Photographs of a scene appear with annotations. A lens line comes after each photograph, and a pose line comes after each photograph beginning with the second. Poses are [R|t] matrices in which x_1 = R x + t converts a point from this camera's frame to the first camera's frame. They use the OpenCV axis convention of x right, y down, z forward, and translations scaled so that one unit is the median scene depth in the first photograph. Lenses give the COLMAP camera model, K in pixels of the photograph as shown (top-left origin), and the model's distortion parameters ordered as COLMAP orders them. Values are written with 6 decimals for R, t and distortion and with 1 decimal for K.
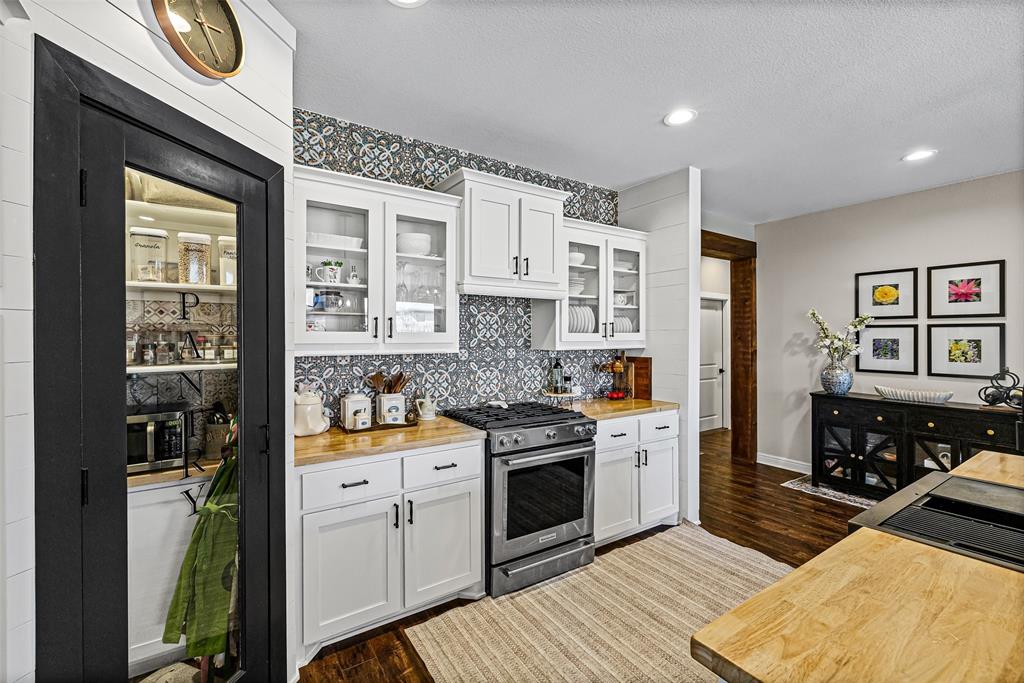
lens RADIAL K [[436.2, 0, 514.1], [0, 436.2, 336.6], [0, 0, 1]] dist [0.000954, 0.000262]
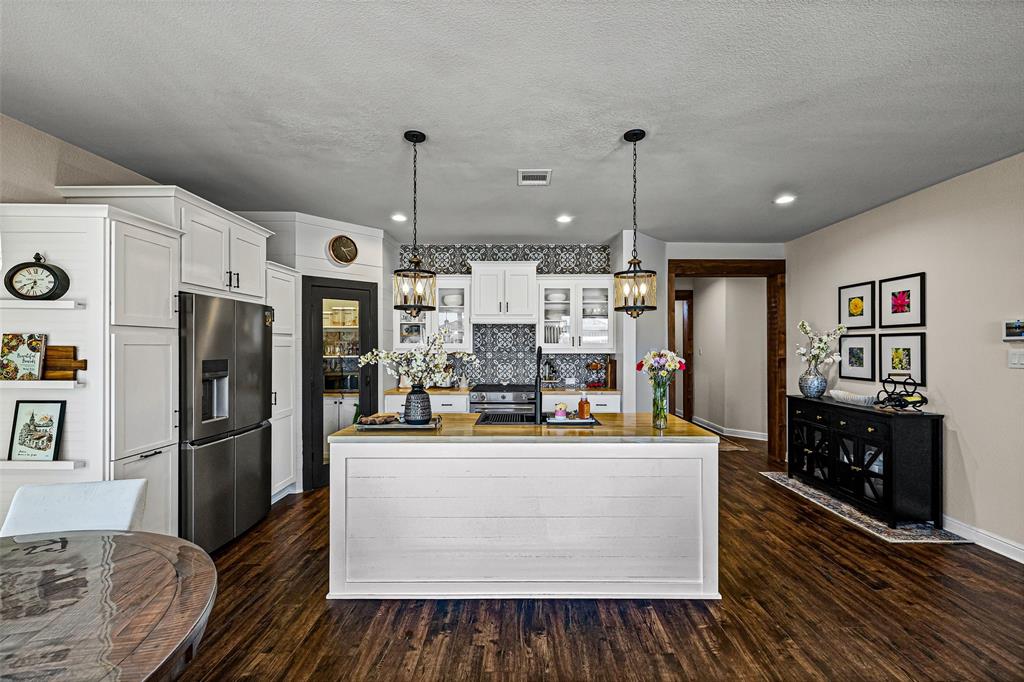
lens RADIAL K [[436.2, 0, 513.3], [0, 436.2, 345.6], [0, 0, 1]] dist [0.000954, 0.000262]
pose [[0.835016, -0.000853, -0.550224, 0.814829], [-0.000699, 0.999996, -0.002611, 0.004057], [0.550225, 0.002565, 0.835013, -0.393676]]
